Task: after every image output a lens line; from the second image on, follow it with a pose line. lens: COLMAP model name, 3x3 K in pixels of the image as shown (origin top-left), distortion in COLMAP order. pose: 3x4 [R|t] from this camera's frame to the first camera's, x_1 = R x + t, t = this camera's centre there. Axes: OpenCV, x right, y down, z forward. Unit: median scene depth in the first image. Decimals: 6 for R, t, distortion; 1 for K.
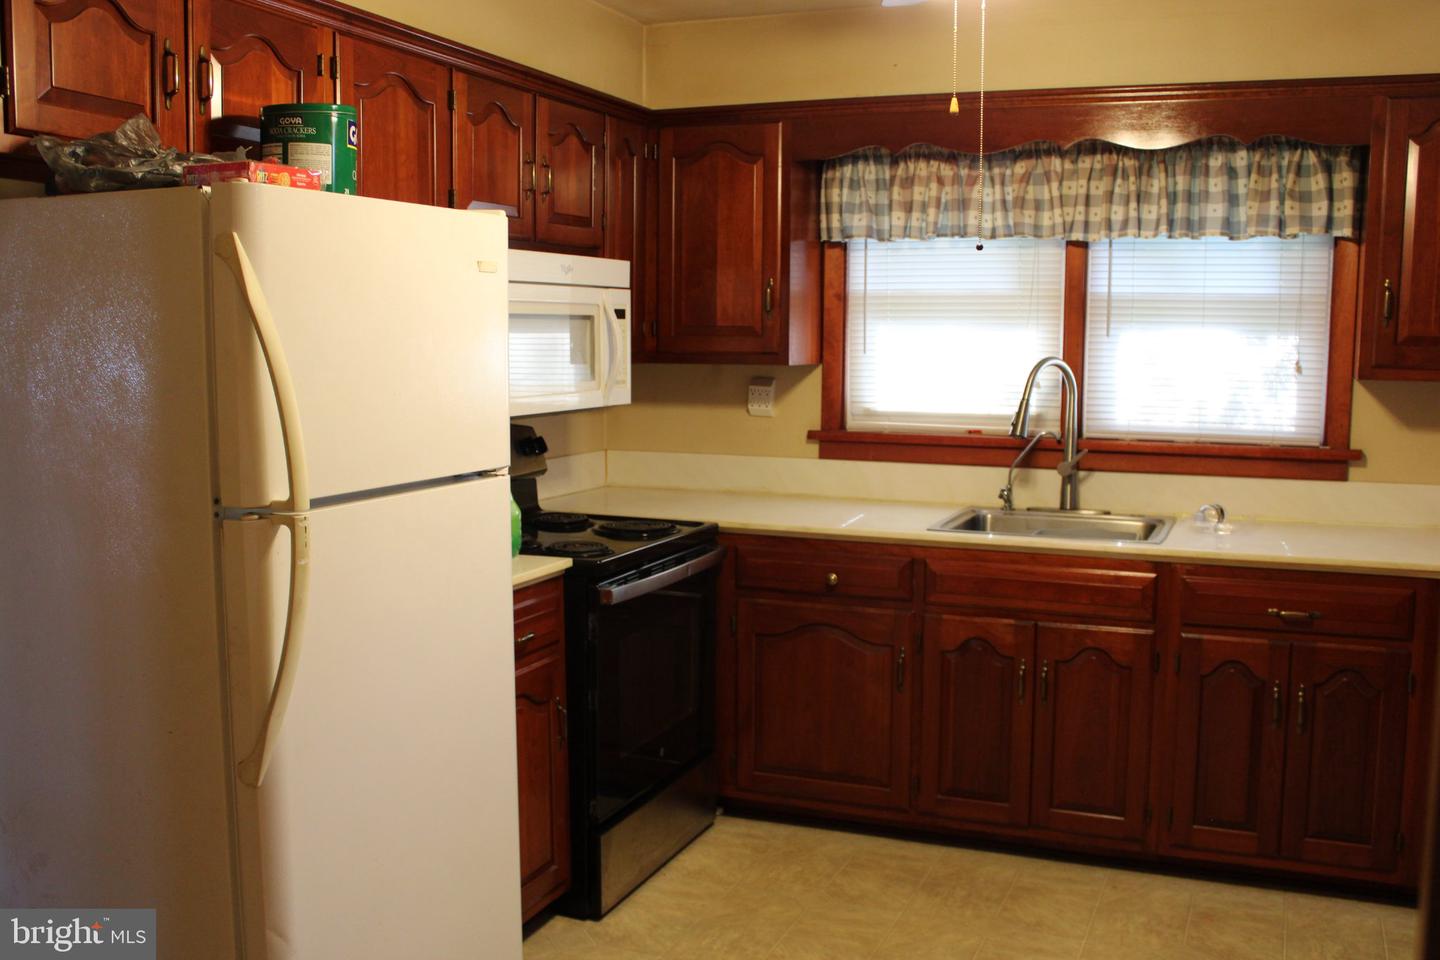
lens RADIAL K [[1404.1, 0, 720.0], [0, 1404.1, 480.0], [0, 0, 1]] dist [-0.110867, 0.031164]
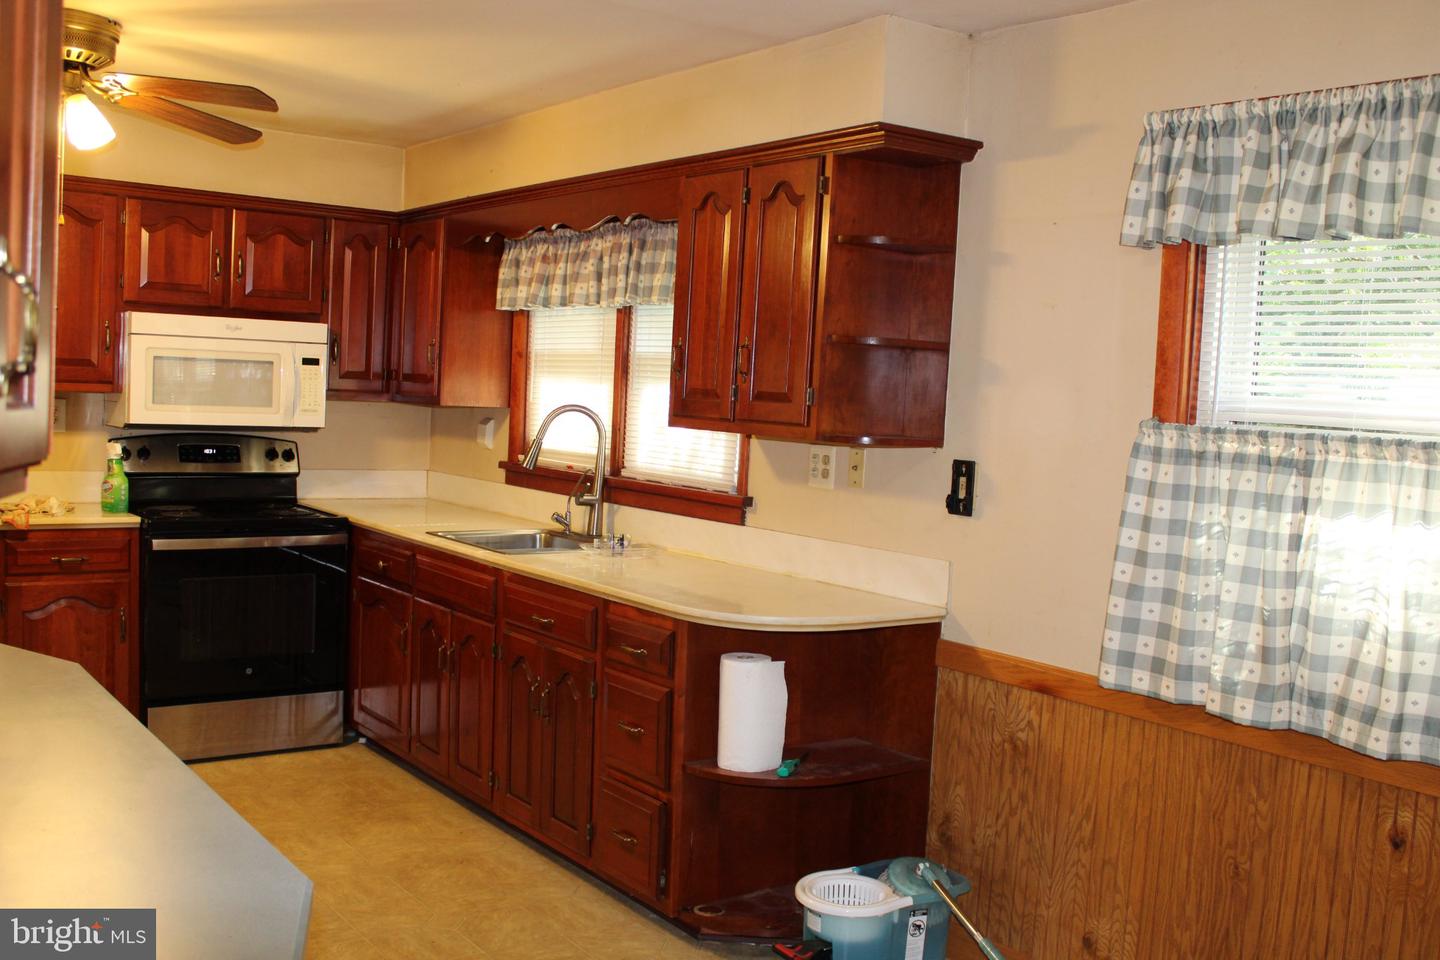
lens RADIAL K [[1404.1, 0, 720.0], [0, 1404.1, 480.0], [0, 0, 1]] dist [-0.110867, 0.031164]
pose [[0.852768, 0.067147, -0.517956, 1.002740], [-0.097201, 0.994780, -0.031072, 0.001382], [0.513166, 0.076843, 0.854843, 0.042054]]
